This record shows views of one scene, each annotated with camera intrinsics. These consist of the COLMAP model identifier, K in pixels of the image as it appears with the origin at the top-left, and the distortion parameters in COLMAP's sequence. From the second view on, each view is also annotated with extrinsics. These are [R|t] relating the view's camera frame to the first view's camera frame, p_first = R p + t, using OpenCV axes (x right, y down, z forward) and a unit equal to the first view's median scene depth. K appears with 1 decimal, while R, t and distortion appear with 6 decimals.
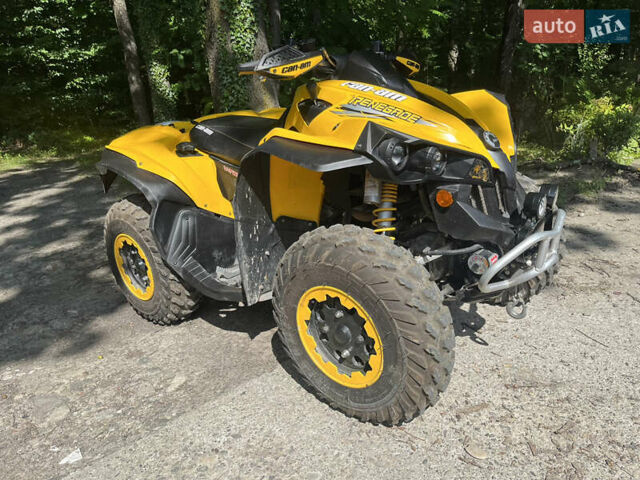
lens RADIAL K [[484.3, 0, 323.0], [0, 484.3, 236.5], [0, 0, 1]] dist [0.052271, -0.080011]
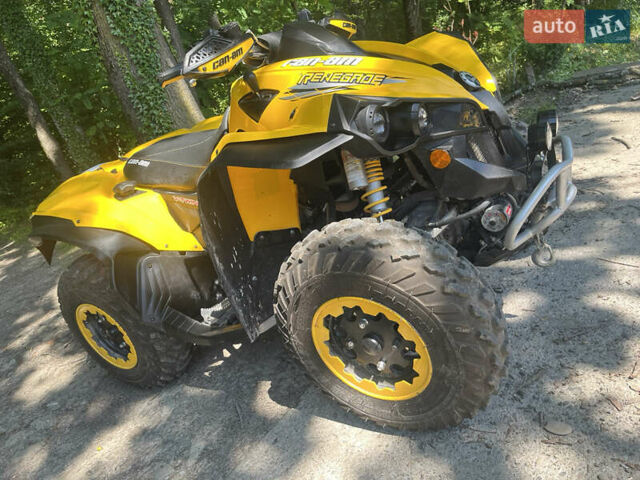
lens RADIAL K [[484.3, 0, 318.7], [0, 484.3, 239.1], [0, 0, 1]] dist [0.052271, -0.080011]
pose [[0.954771, -0.288740, 0.071003, -0.053581], [0.287730, 0.957404, 0.024293, -0.023691], [-0.074993, -0.002764, 0.997180, 0.146323]]
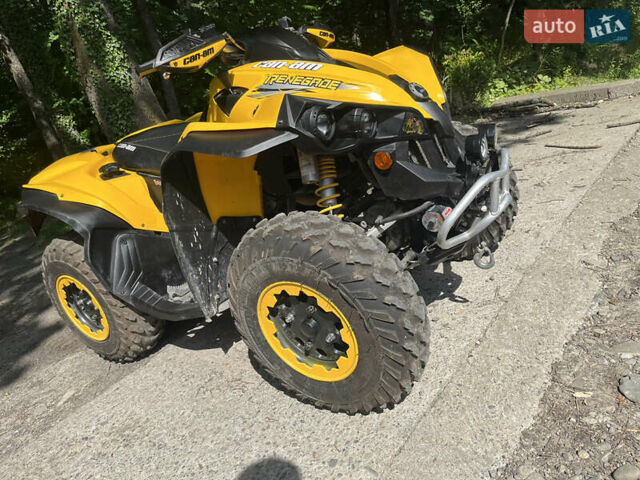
lens RADIAL K [[484.3, 0, 317.3], [0, 484.3, 228.9], [0, 0, 1]] dist [0.052271, -0.080011]
pose [[0.975518, -0.212365, 0.057153, 0.040336], [0.213098, 0.977006, -0.006976, 0.028542], [-0.054358, 0.018985, 0.998341, 0.065240]]
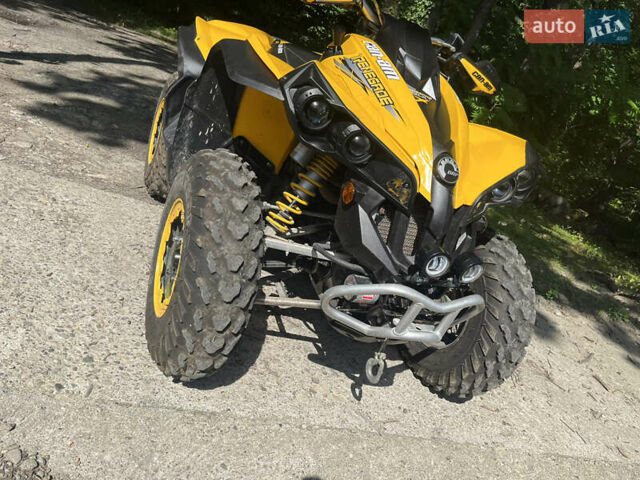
lens RADIAL K [[484.3, 0, 329.3], [0, 484.3, 234.3], [0, 0, 1]] dist [0.052271, -0.080011]
pose [[0.776179, 0.562993, -0.283874, 0.465390], [-0.567770, 0.819888, 0.073623, -0.057791], [0.274194, 0.104031, 0.956031, 0.183930]]
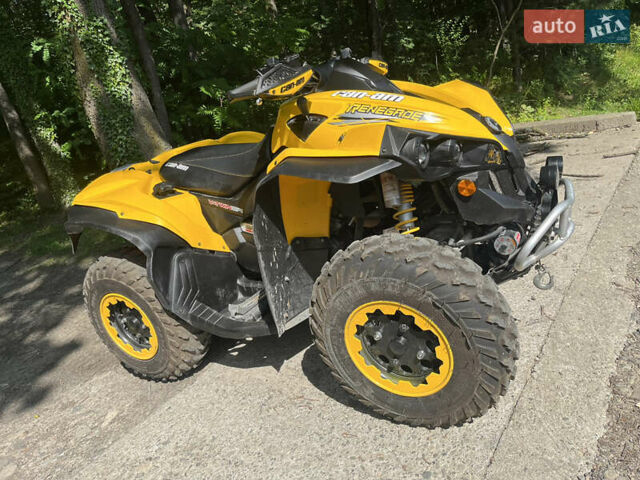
lens RADIAL K [[484.3, 0, 321.2], [0, 484.3, 230.9], [0, 0, 1]] dist [0.052271, -0.080011]
pose [[0.970132, -0.195527, 0.143573, -0.190506], [0.200698, 0.979399, -0.022318, -0.026487], [-0.136251, 0.050466, 0.989388, 0.042501]]
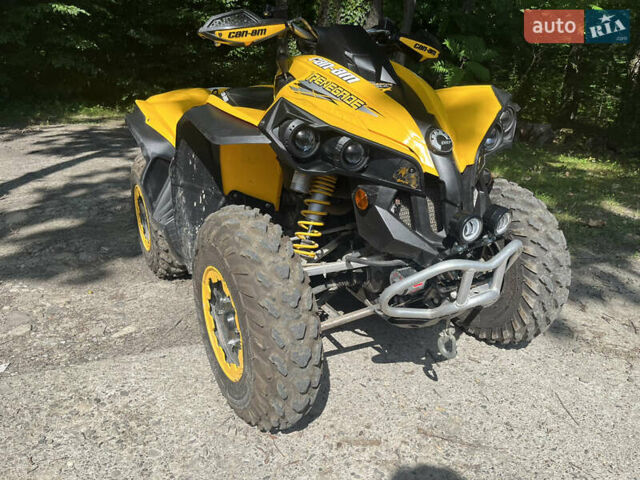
lens RADIAL K [[484.3, 0, 322.5], [0, 484.3, 240.8], [0, 0, 1]] dist [0.052271, -0.080011]
pose [[0.940126, 0.203848, -0.273147, 0.404479], [-0.195104, 0.979000, 0.059106, -0.039737], [0.279459, -0.002275, 0.960155, 0.136120]]
